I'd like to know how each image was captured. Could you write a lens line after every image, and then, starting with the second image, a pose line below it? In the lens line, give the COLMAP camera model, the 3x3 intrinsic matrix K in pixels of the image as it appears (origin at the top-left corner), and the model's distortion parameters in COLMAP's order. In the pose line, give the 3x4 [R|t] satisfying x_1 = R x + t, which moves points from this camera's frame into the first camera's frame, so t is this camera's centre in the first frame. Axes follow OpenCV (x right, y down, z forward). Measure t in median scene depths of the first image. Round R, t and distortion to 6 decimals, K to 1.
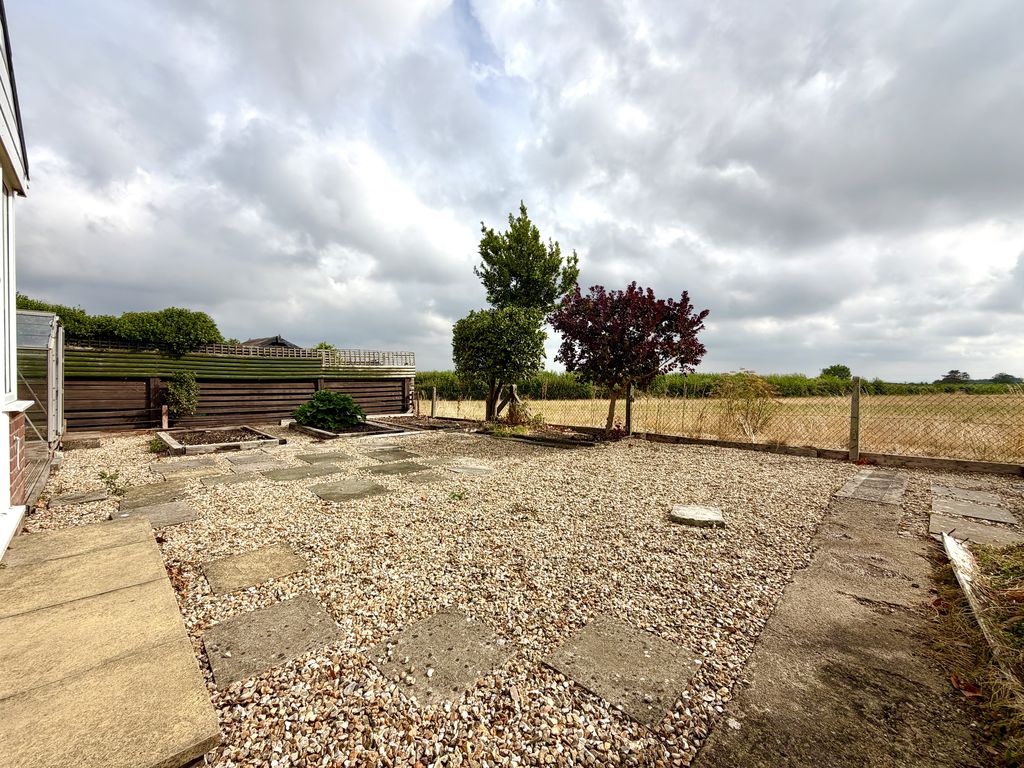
lens RADIAL K [[411.7, 0, 512.0], [0, 411.7, 389.1], [0, 0, 1]] dist [-0.001745, -0.000156]
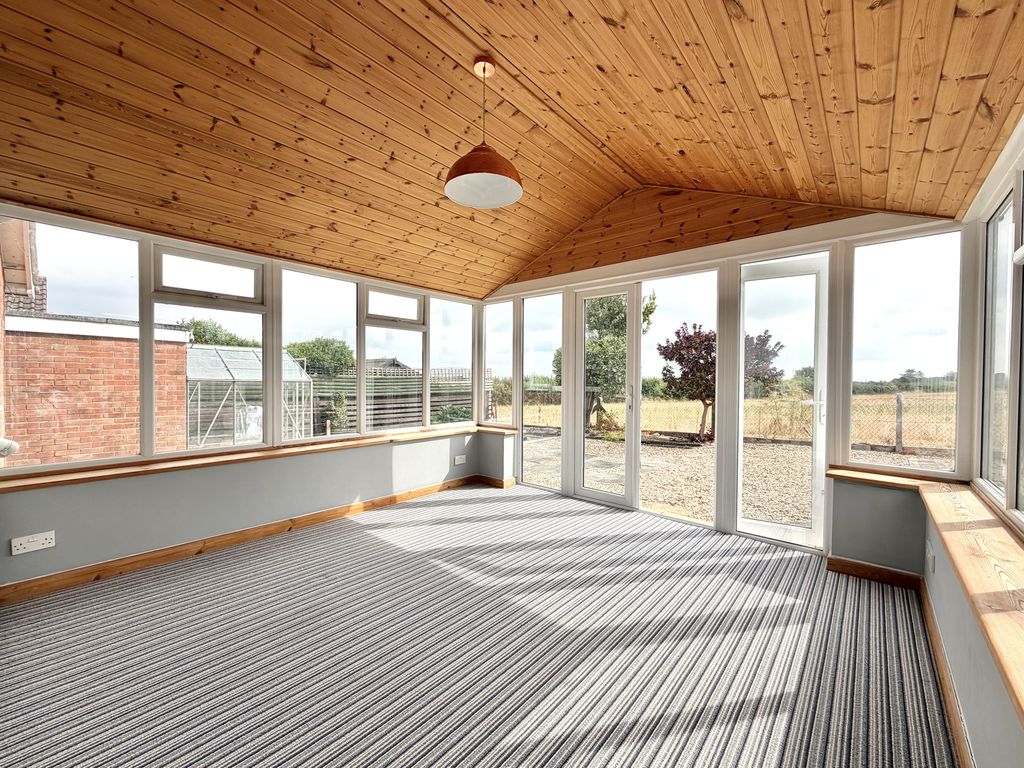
lens RADIAL K [[411.7, 0, 511.5], [0, 411.7, 381.0], [0, 0, 1]] dist [-0.001745, -0.000156]
pose [[0.998466, -0.012819, 0.053867, -0.367202], [0.014270, 0.999543, -0.026653, -0.034921], [-0.053500, 0.027381, 0.998192, -0.228863]]
